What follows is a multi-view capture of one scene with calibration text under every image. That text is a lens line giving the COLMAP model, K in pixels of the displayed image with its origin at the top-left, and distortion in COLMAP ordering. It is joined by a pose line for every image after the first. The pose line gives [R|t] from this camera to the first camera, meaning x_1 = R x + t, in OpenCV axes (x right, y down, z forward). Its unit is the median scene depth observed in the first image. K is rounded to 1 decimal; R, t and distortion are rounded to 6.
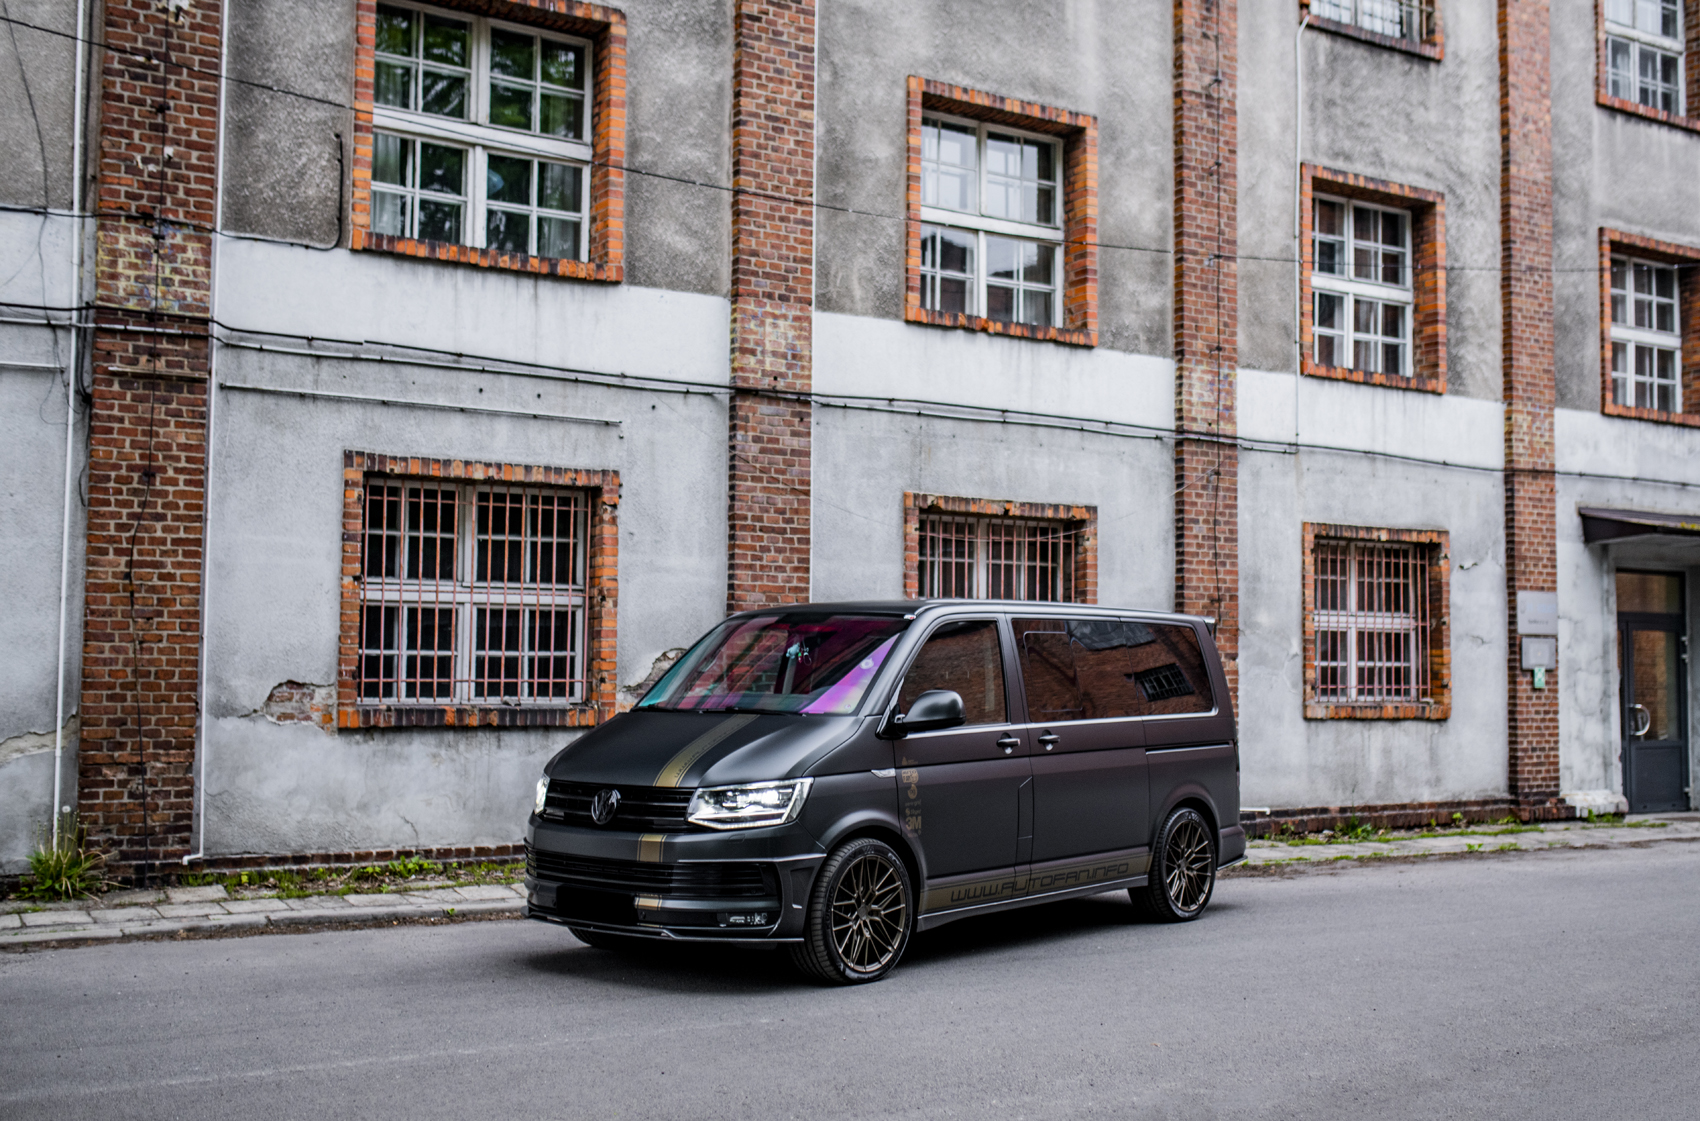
lens RADIAL K [[1751.4, 0, 852.7], [0, 1751.4, 557.4], [0, 0, 1]] dist [-0.000323, 0.012560]
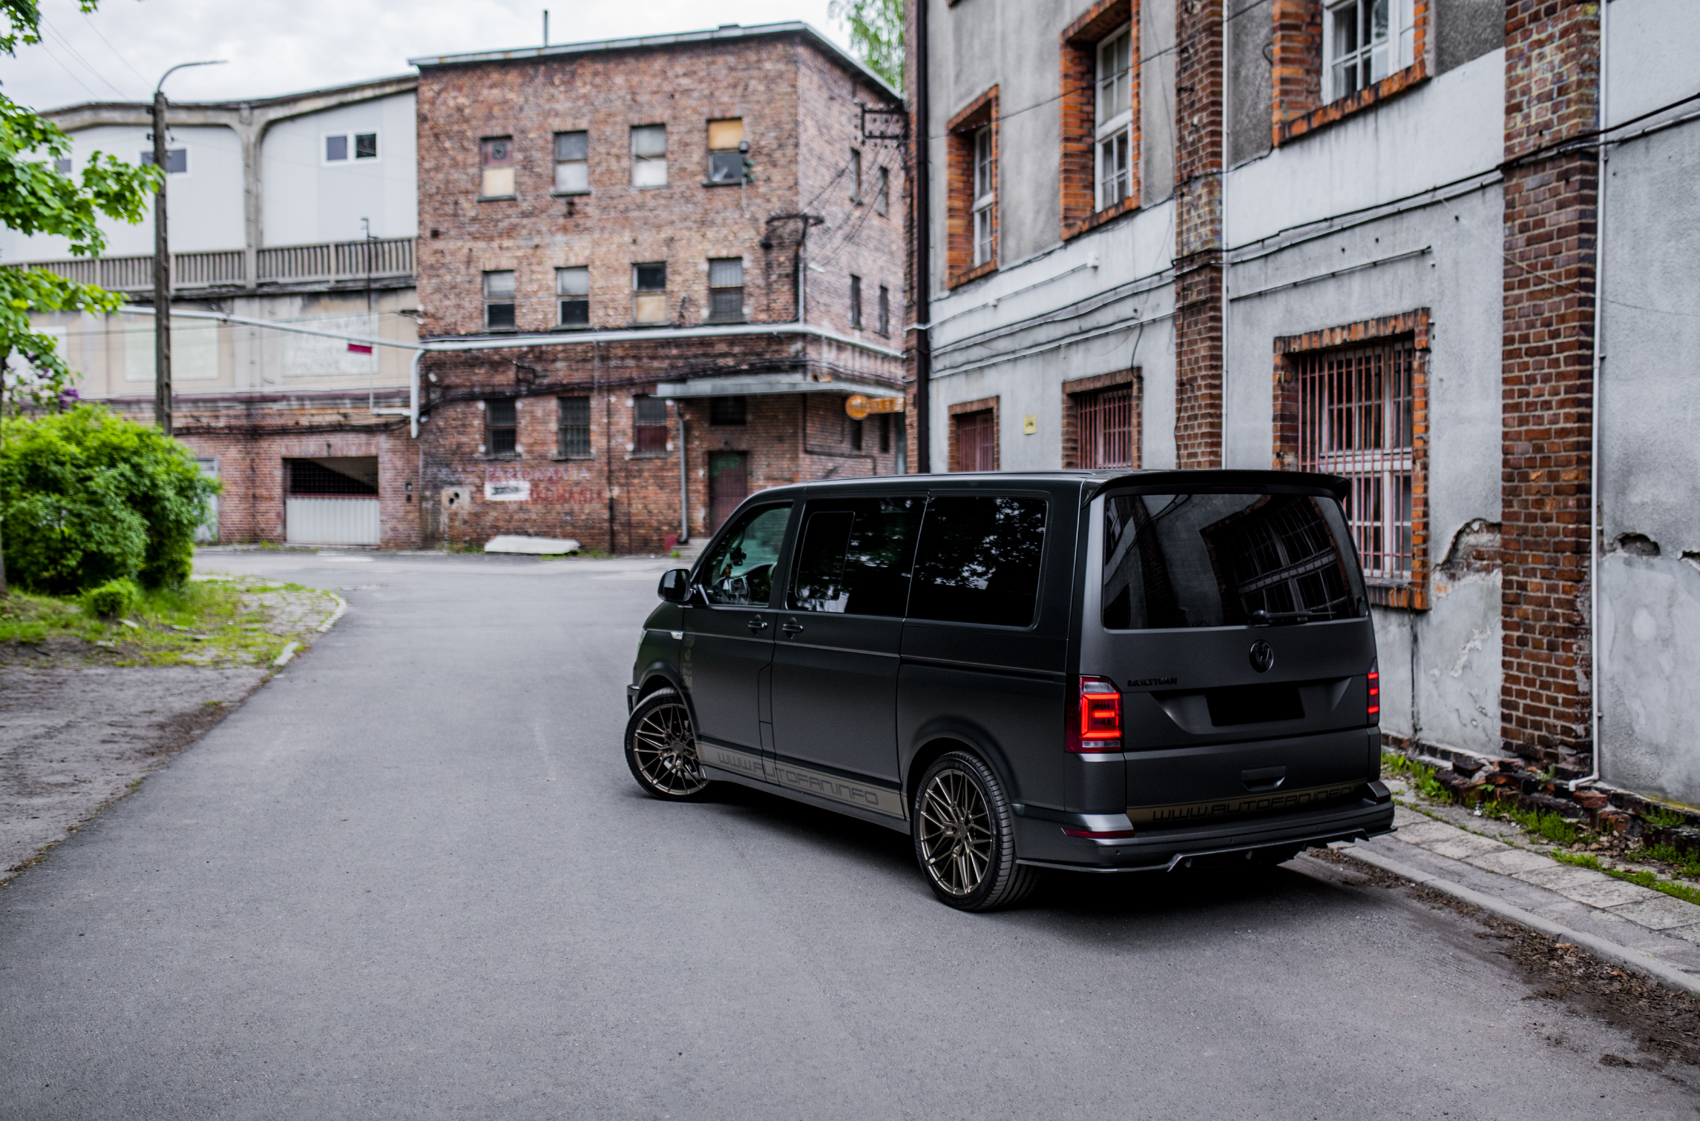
lens RADIAL K [[1684.8, 0, 848.2], [0, 1684.8, 556.4], [0, 0, 1]] dist [-0.002829, 0.016182]
pose [[-0.313536, 0.024100, -0.949270, 0.723280], [0.064959, 0.997880, 0.003878, 0.048578], [0.947352, -0.060448, -0.314437, 0.989055]]
